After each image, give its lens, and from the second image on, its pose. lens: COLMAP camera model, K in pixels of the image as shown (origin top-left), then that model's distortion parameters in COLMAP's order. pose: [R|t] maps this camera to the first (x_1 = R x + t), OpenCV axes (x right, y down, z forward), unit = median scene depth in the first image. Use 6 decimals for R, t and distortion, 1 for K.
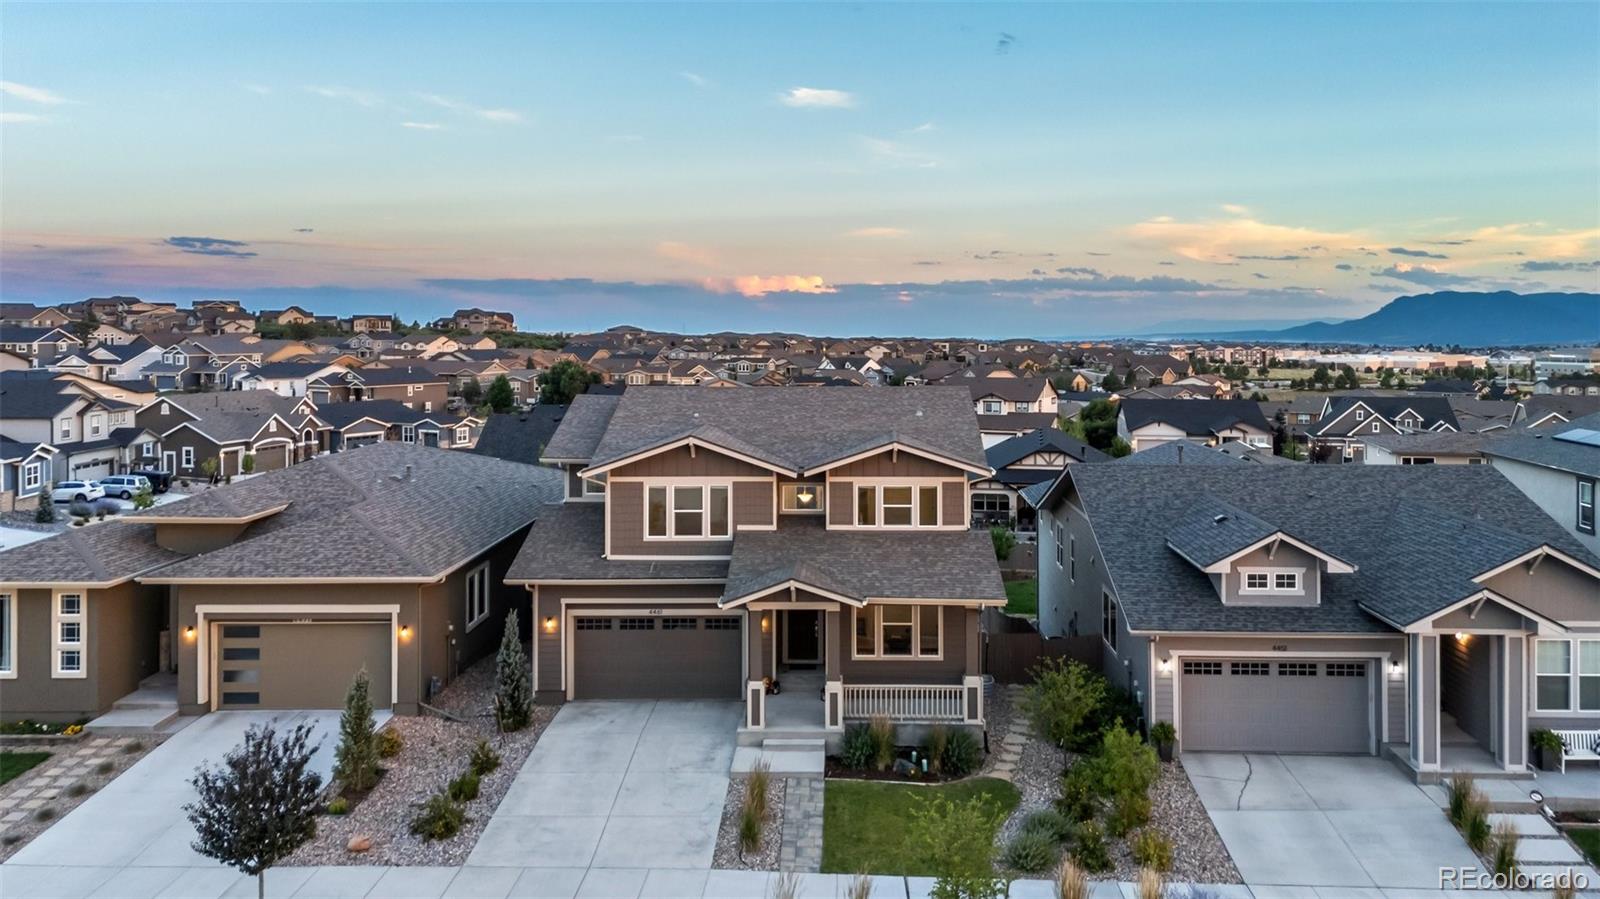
lens RADIAL K [[1202.1, 0, 847.5], [0, 1202.1, 337.8], [0, 0, 1]] dist [0.087223, -0.108120]
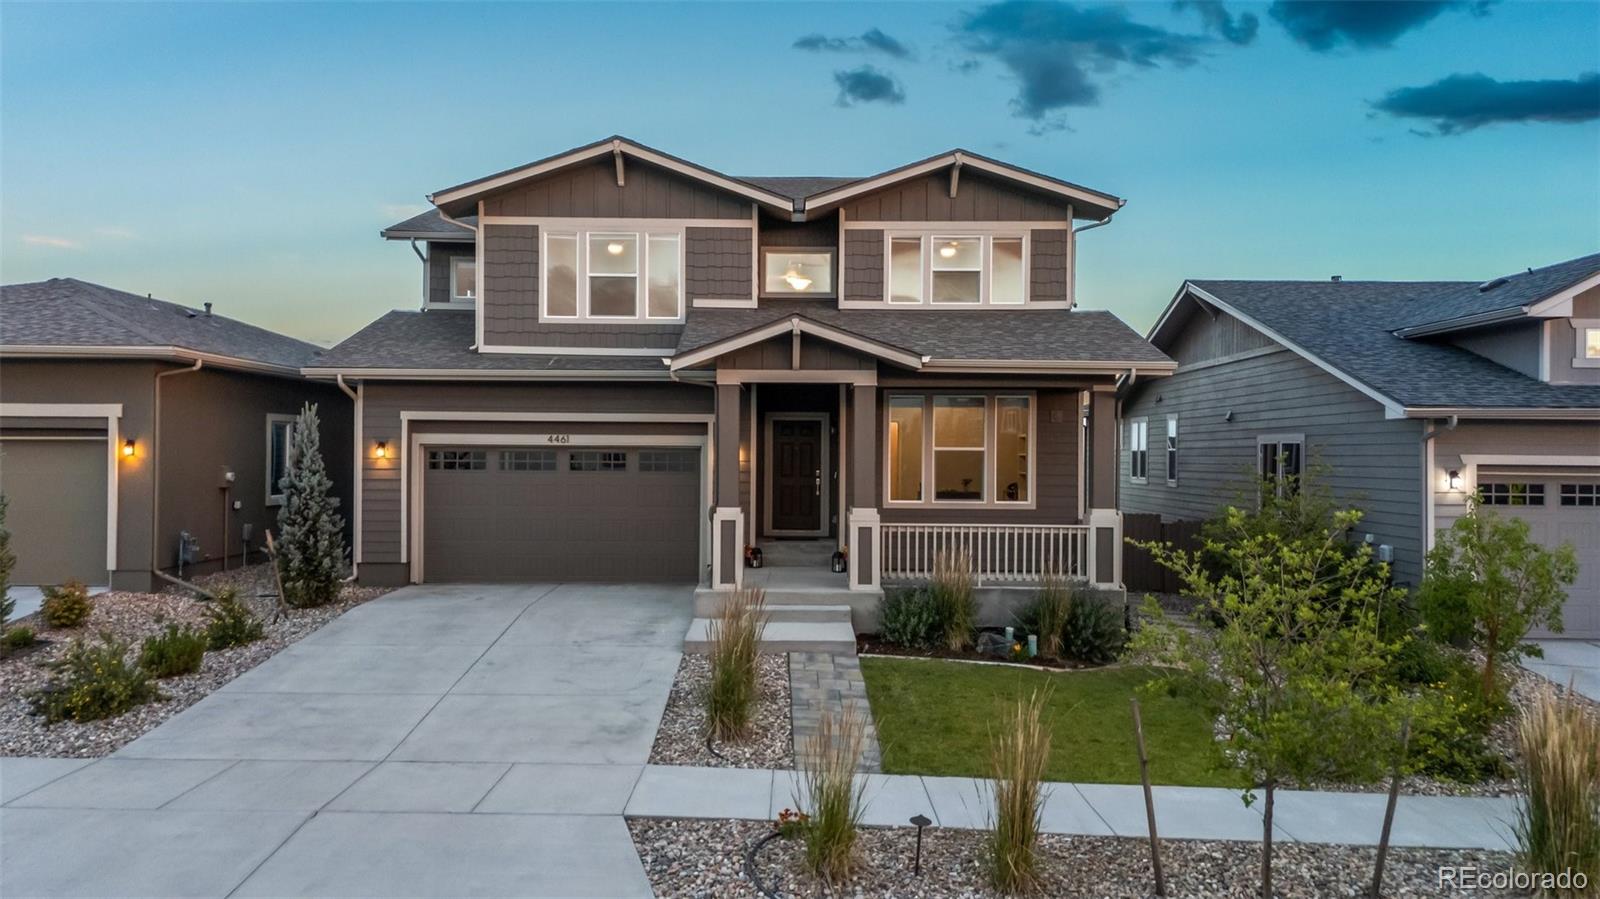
lens RADIAL K [[1167.4, 0, 790.6], [0, 1167.4, 446.6], [0, 0, 1]] dist [0.073498, -0.073845]
pose [[0.999961, 0.005627, 0.006836, -0.049306], [-0.005541, 0.999906, -0.012568, 0.257570], [-0.006906, 0.012530, 0.999898, 0.443440]]
